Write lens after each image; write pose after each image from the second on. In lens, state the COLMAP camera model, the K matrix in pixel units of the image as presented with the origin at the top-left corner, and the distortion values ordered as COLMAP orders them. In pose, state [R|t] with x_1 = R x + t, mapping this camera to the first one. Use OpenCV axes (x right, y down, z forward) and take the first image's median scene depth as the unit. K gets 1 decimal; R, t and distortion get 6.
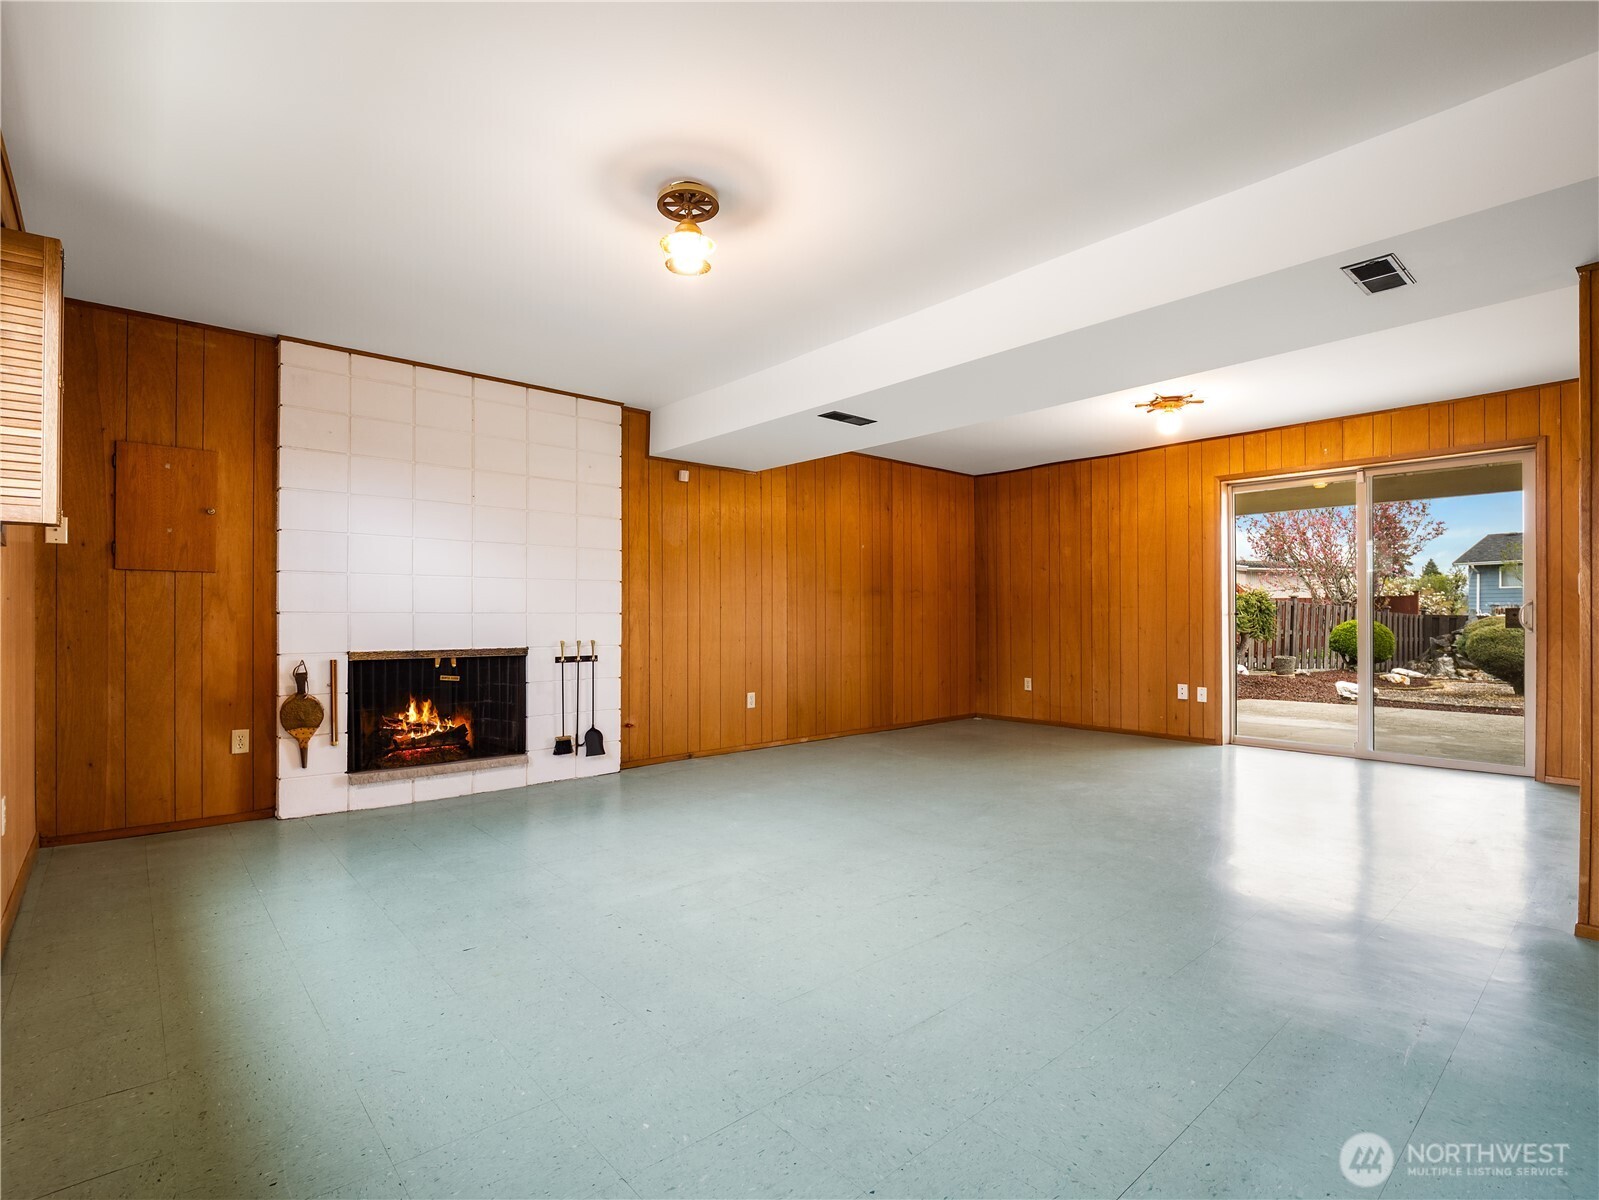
lens RADIAL K [[776.6, 0, 805.8], [0, 776.6, 612.5], [0, 0, 1]] dist [-0.014538, -0.000847]
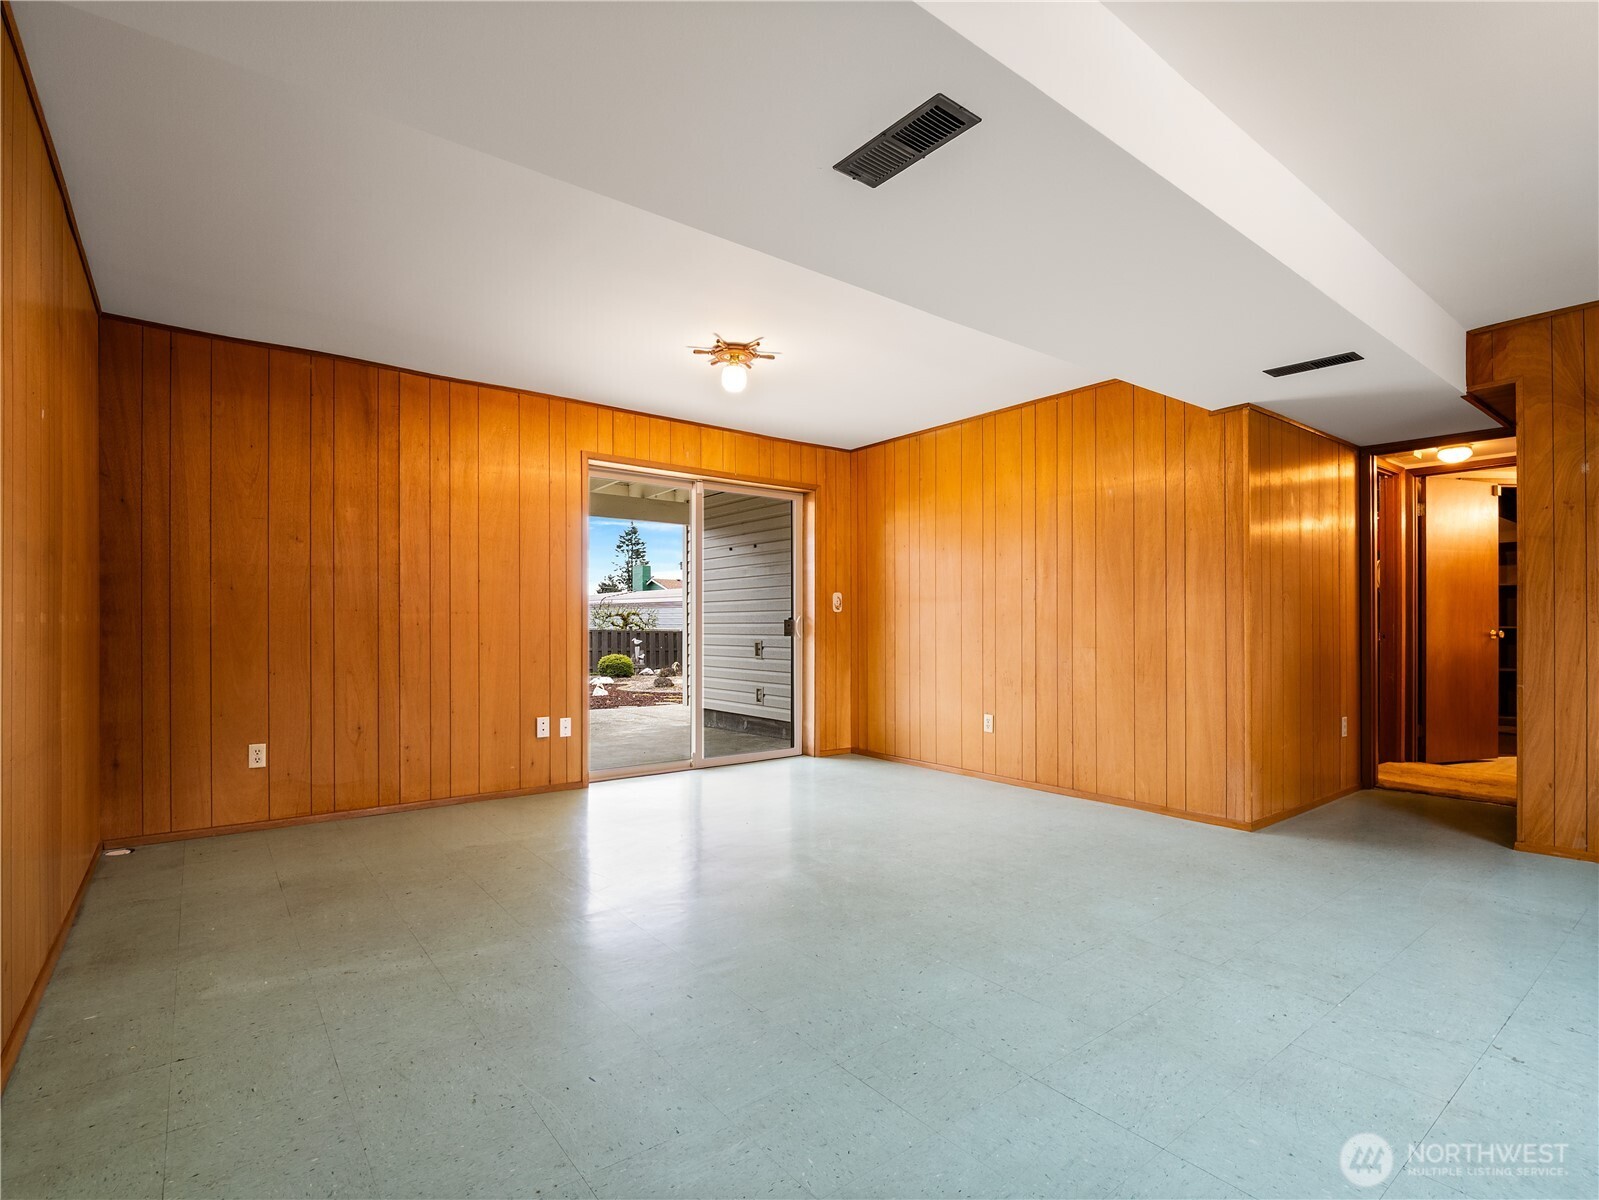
lens RADIAL K [[776.6, 0, 805.1], [0, 776.6, 613.5], [0, 0, 1]] dist [-0.014538, -0.000847]
pose [[0.067759, 0.016273, 0.997569, -0.317458], [-0.004336, 0.999862, -0.016016, 0.004888], [-0.997692, -0.003240, 0.067821, 0.912083]]
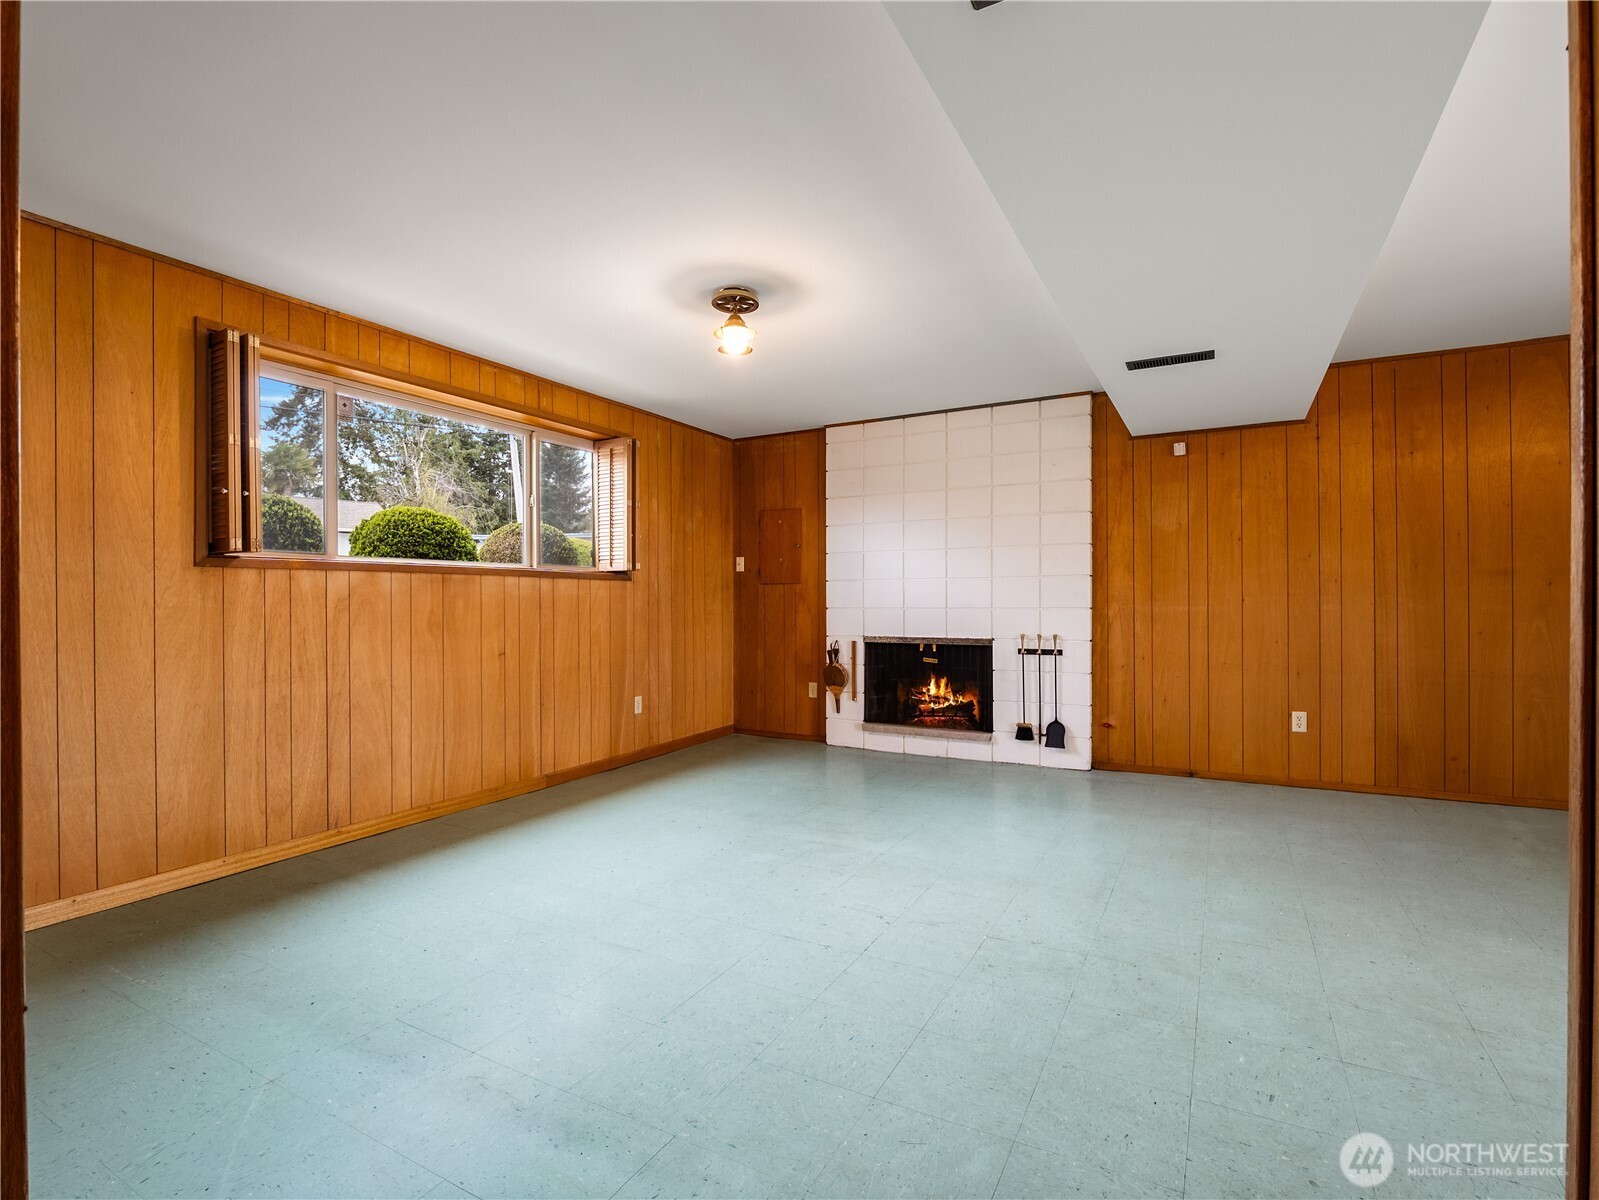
lens RADIAL K [[776.6, 0, 795.7], [0, 776.6, 599.1], [0, 0, 1]] dist [-0.014538, -0.000847]
pose [[0.327792, -0.004508, -0.944739, 0.588381], [0.009886, 0.999950, -0.001341, -0.013044], [0.944698, -0.008900, 0.327821, 0.351468]]
